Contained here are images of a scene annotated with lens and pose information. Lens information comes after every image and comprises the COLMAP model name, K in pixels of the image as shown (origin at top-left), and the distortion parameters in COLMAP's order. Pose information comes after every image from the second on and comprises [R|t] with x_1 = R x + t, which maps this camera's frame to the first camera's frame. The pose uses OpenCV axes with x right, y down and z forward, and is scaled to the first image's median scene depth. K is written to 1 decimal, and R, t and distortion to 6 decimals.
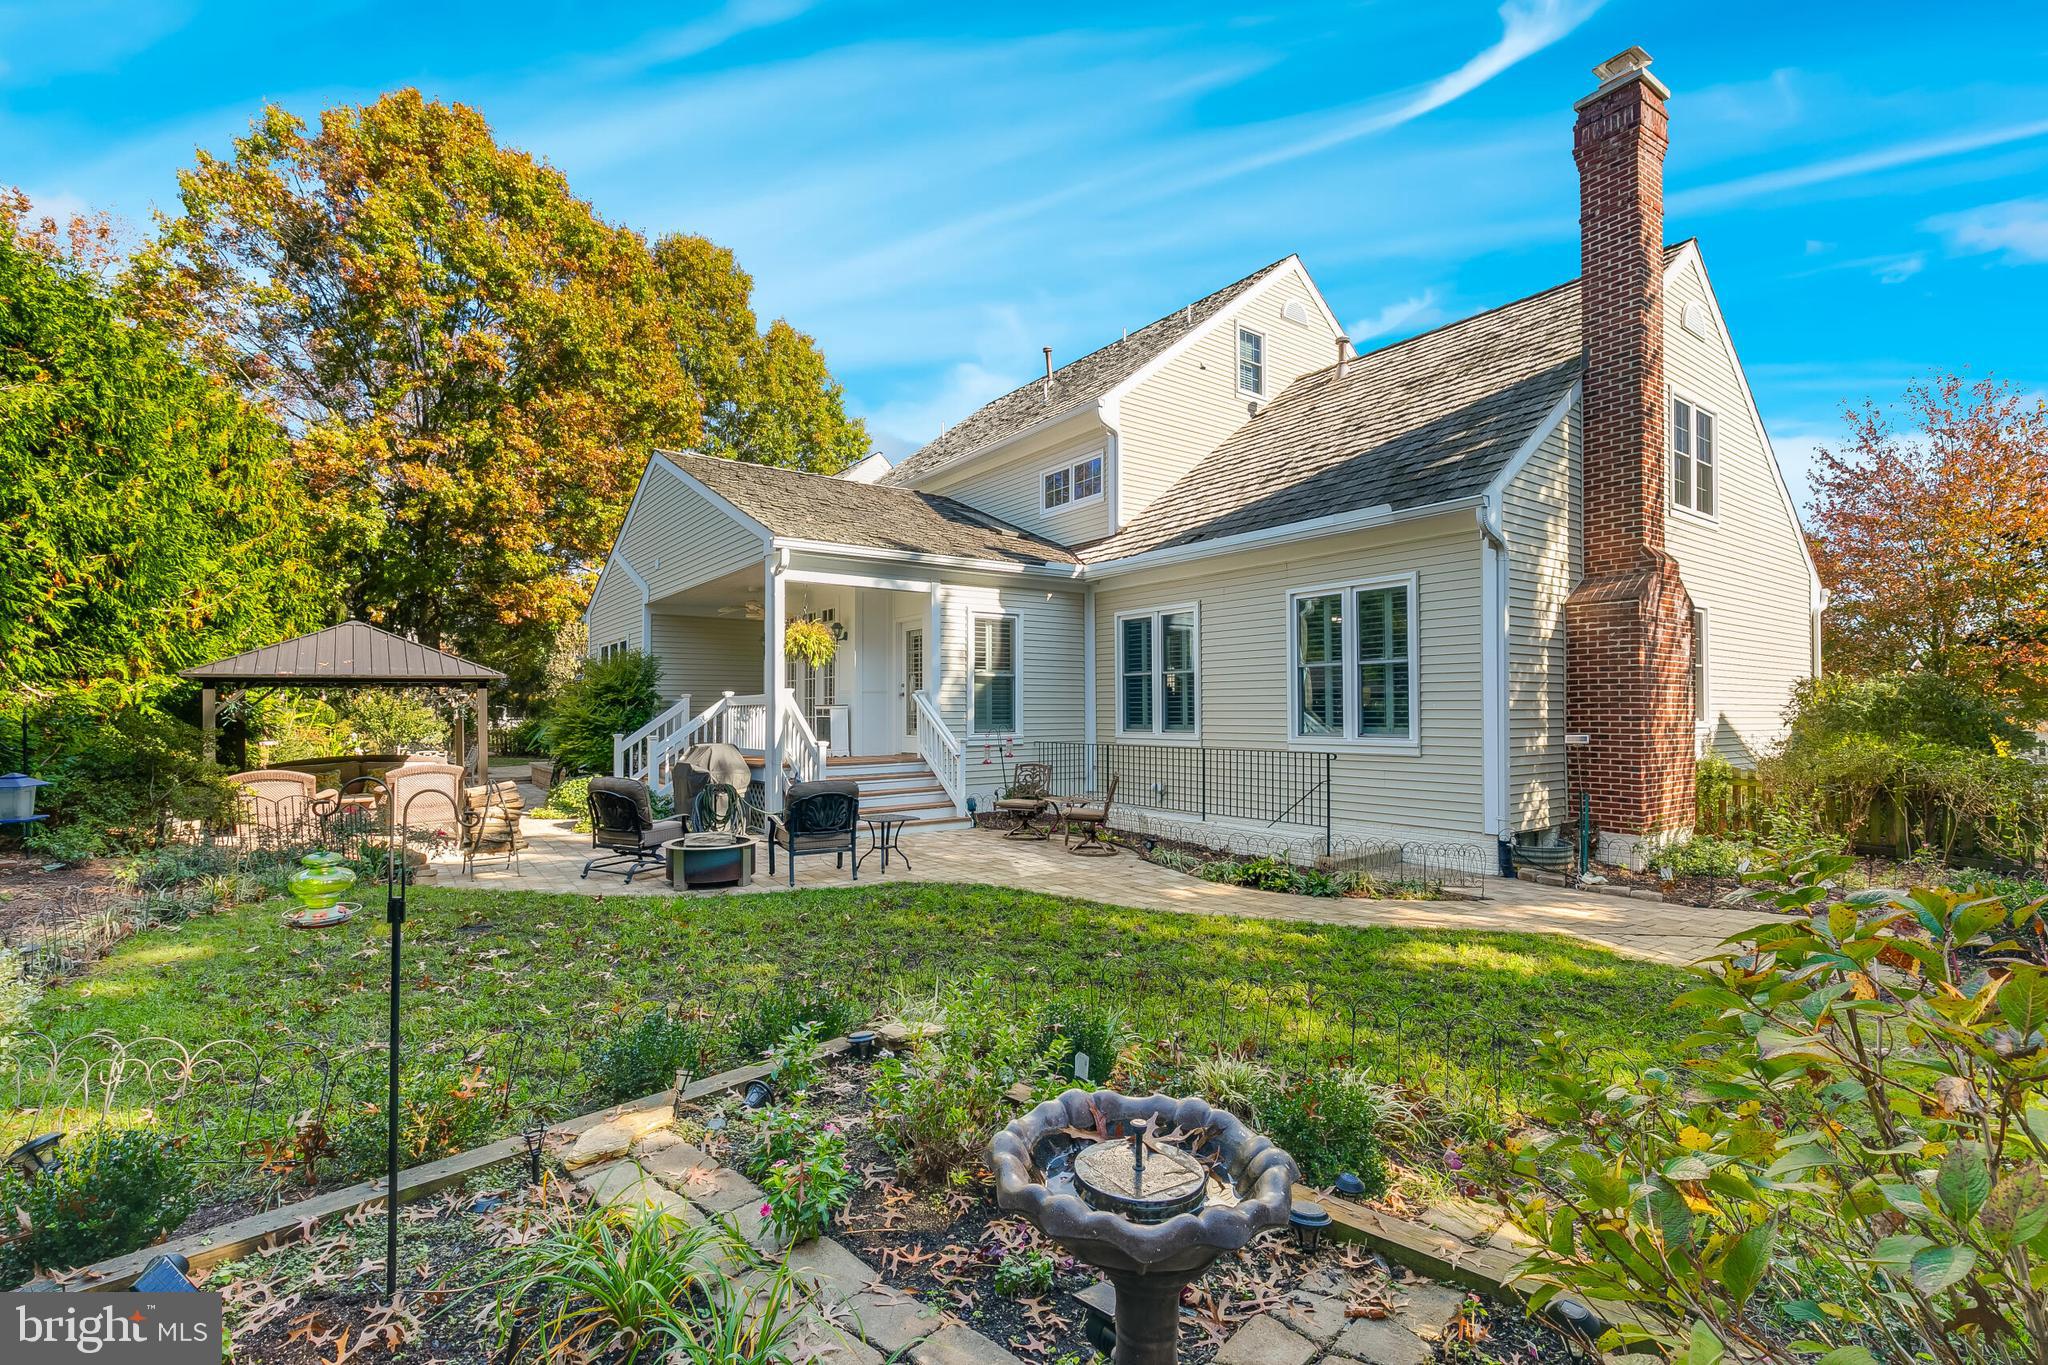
lens RADIAL K [[928.3, 0, 1001.8], [0, 928.3, 701.0], [0, 0, 1]] dist [0.006579, -0.001875]
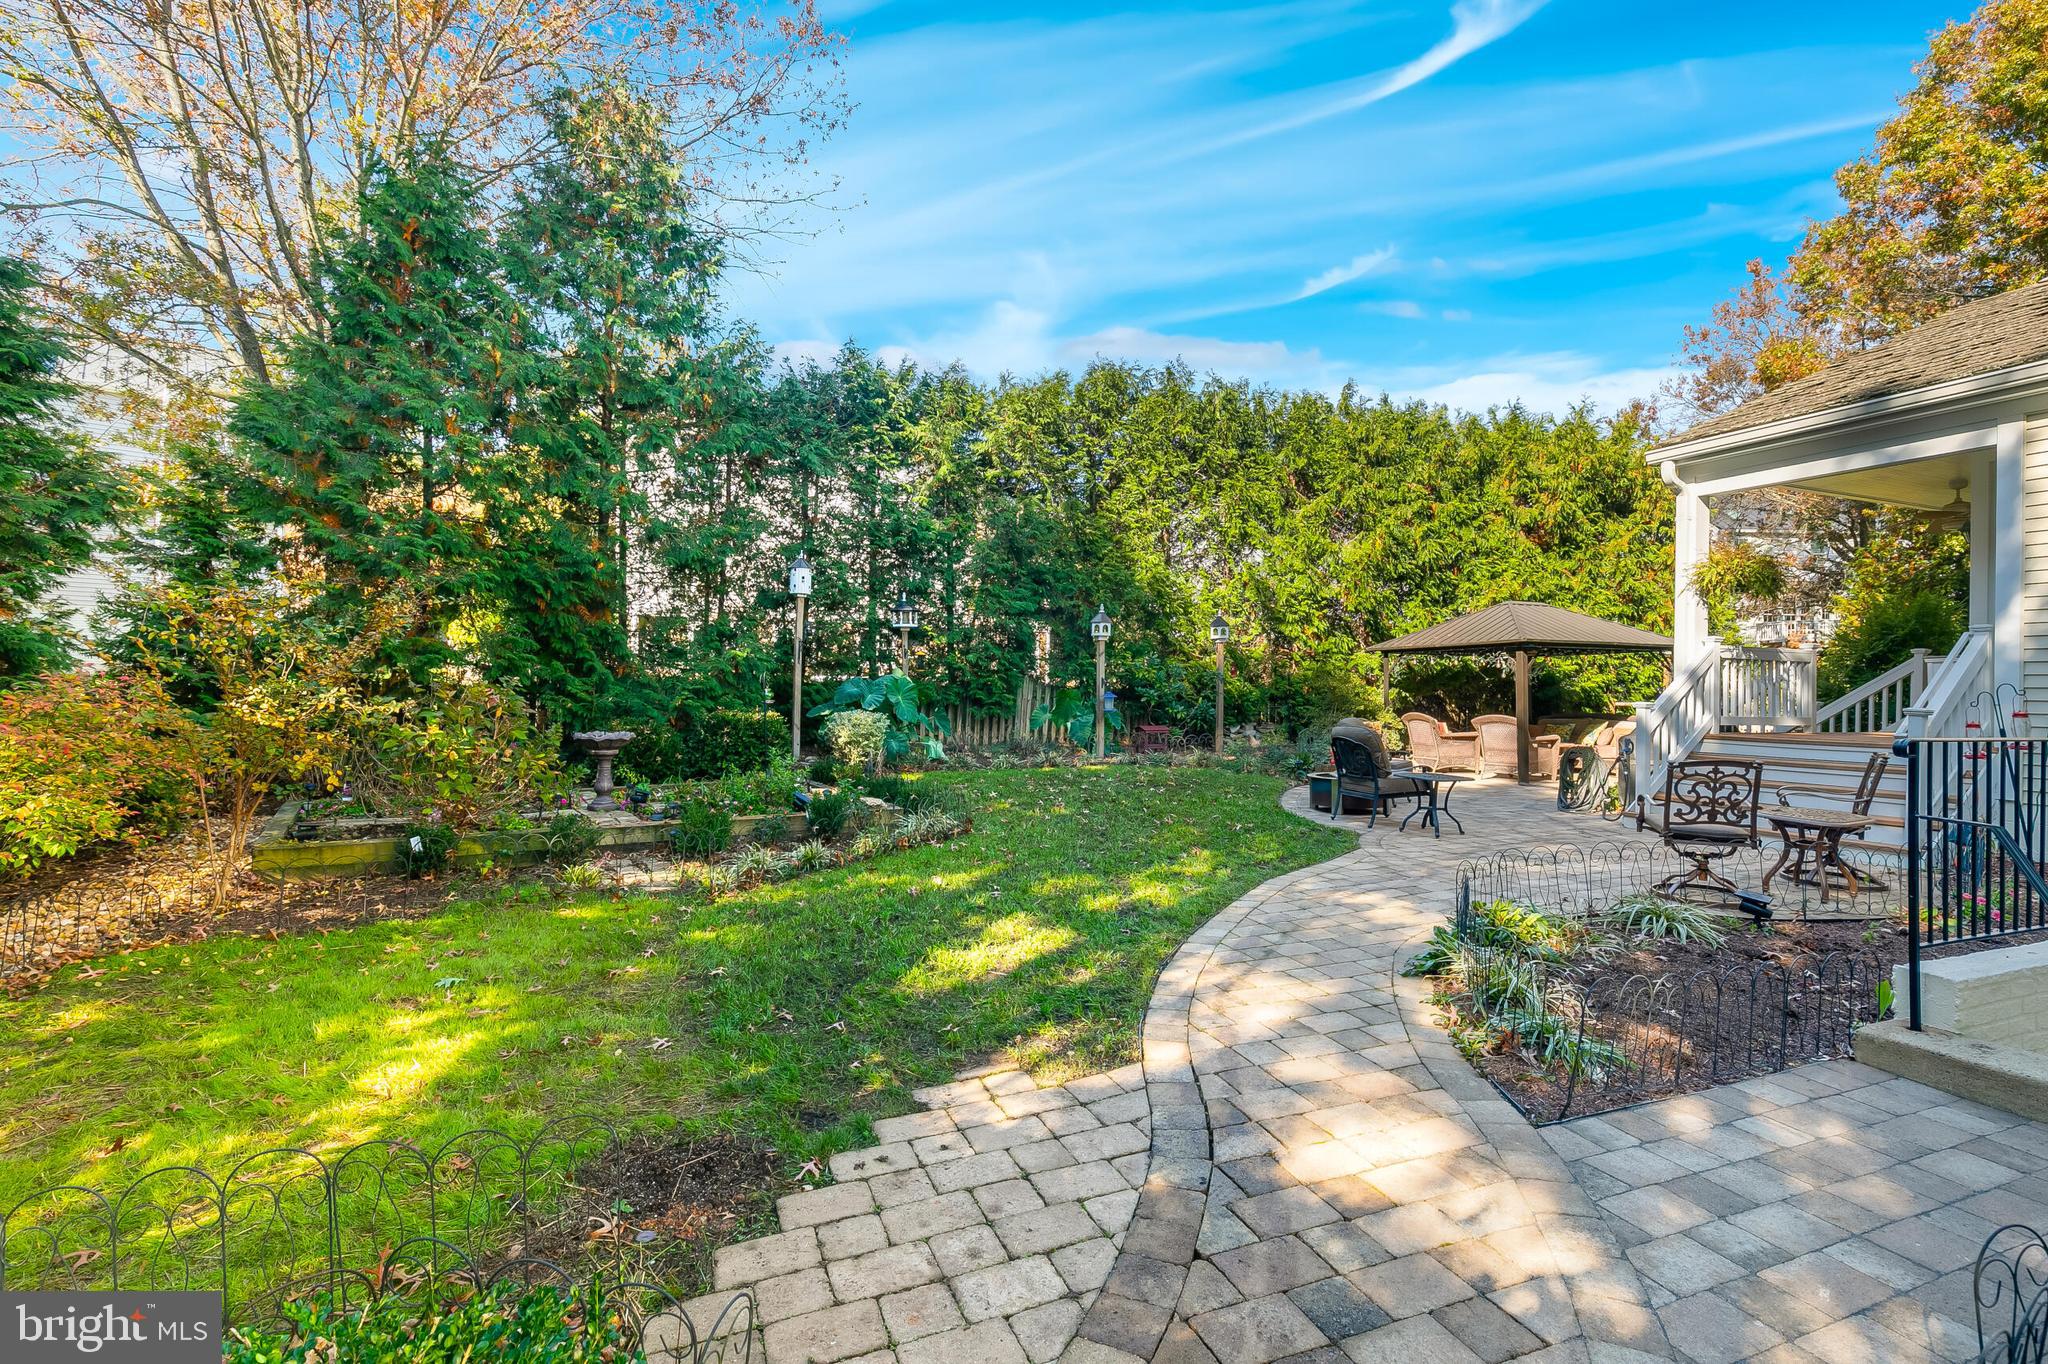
lens RADIAL K [[928.3, 0, 1018.3], [0, 928.3, 679.6], [0, 0, 1]] dist [0.006579, -0.001875]
pose [[-0.234262, -0.009396, -0.972128, 0.564744], [-0.003654, 0.999955, -0.008784, 0.027501], [0.972167, 0.001495, -0.234285, 0.543908]]
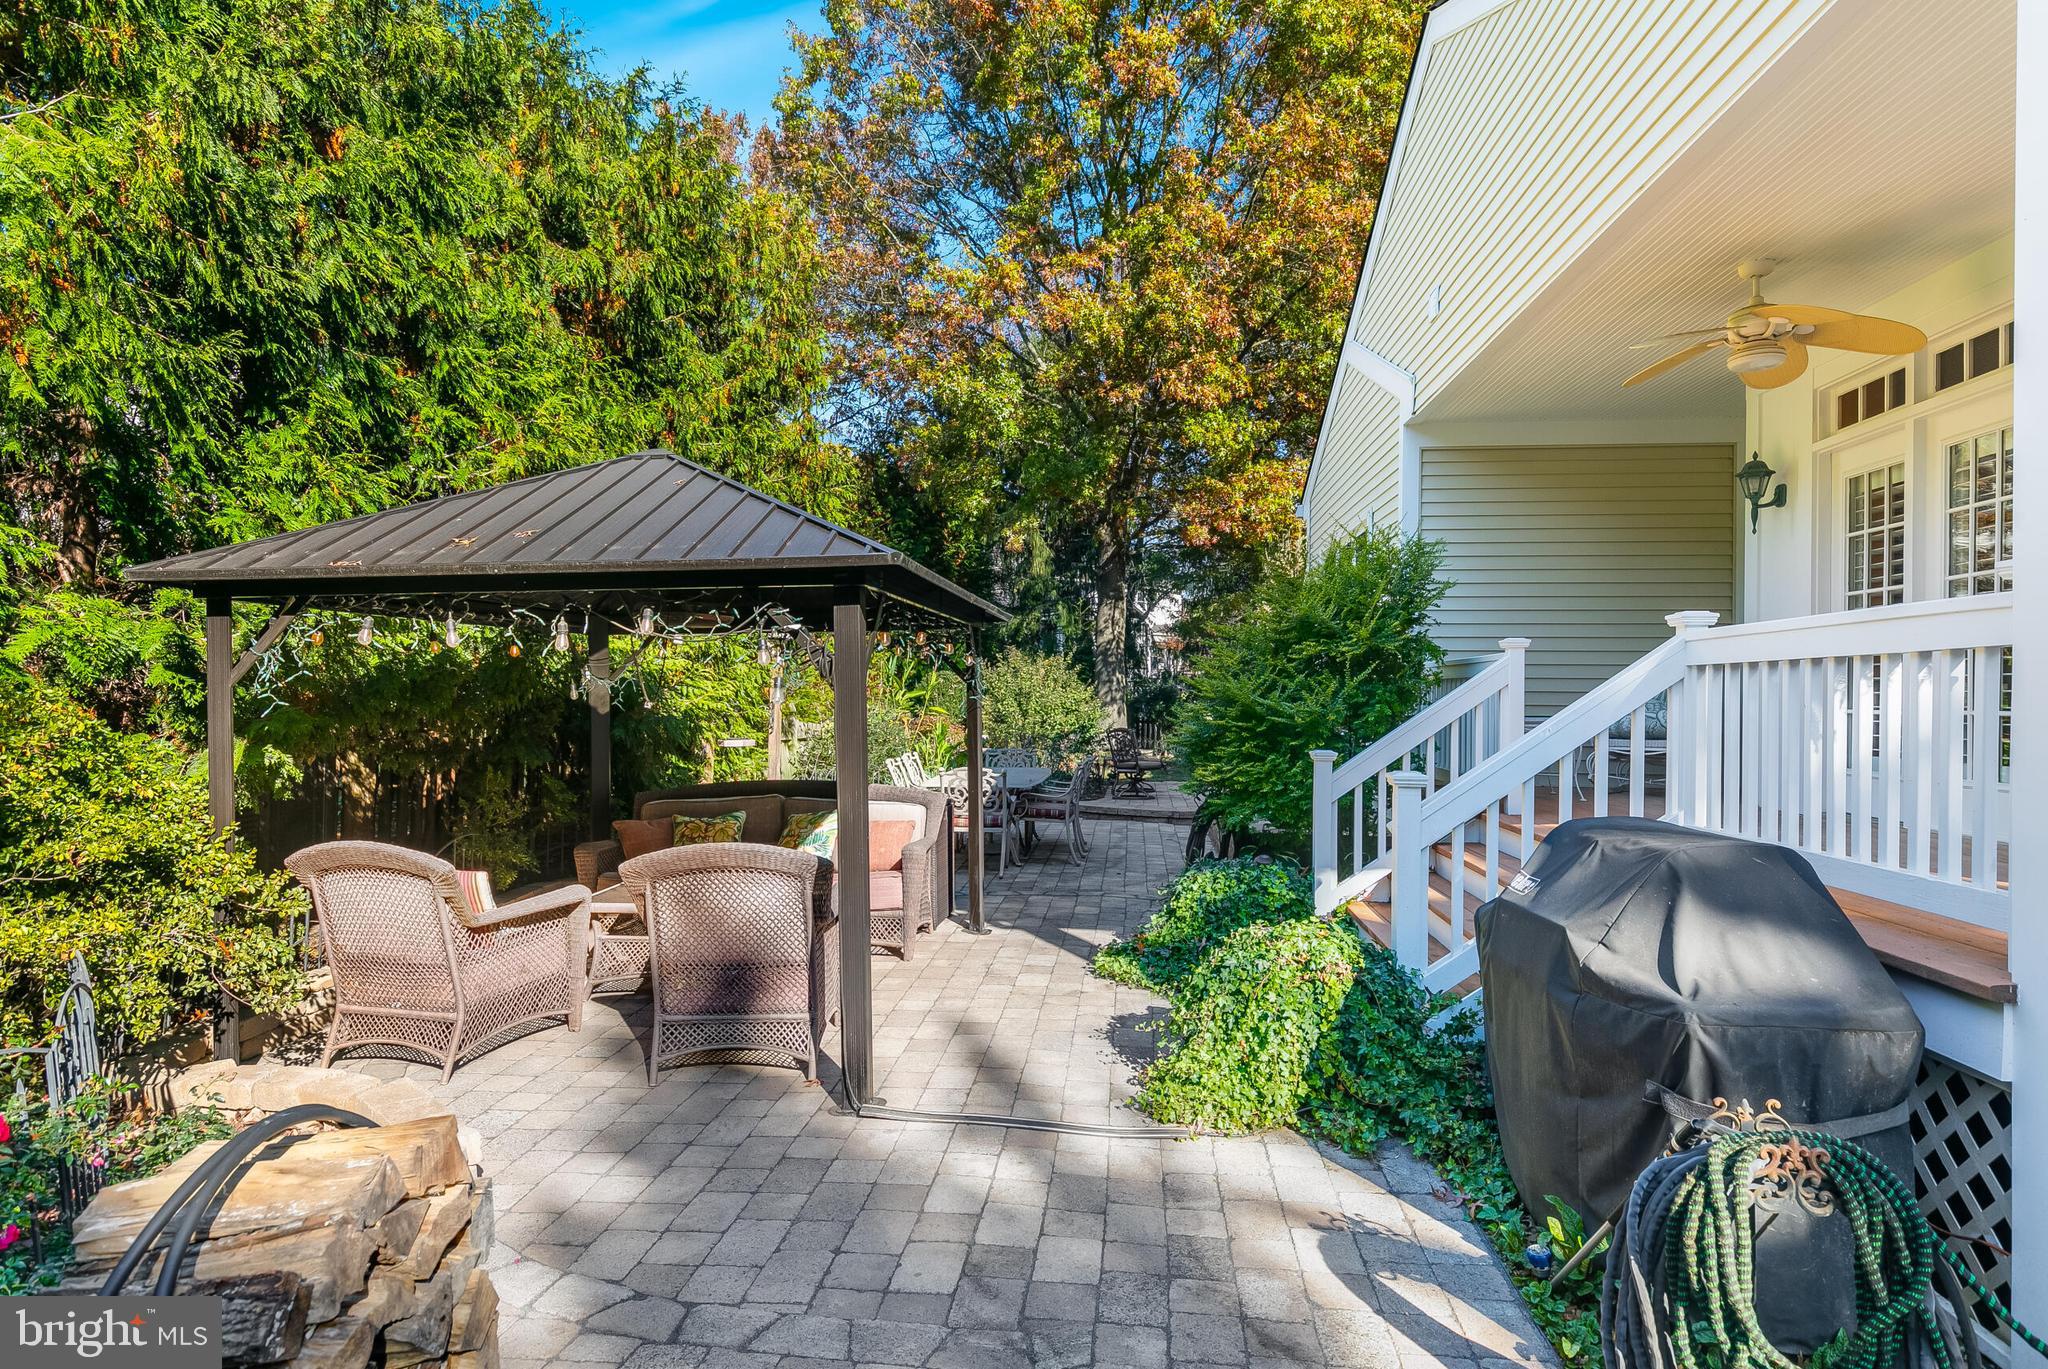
lens RADIAL K [[1155.0, 0, 1020.1], [0, 1155.0, 683.8], [0, 0, 1]] dist [-0.004456, 0.001899]
pose [[0.754663, 0.001278, -0.656111, -0.216873], [0.000598, 0.999996, 0.002636, 0.008658], [0.656112, -0.002382, 0.754659, 0.613105]]
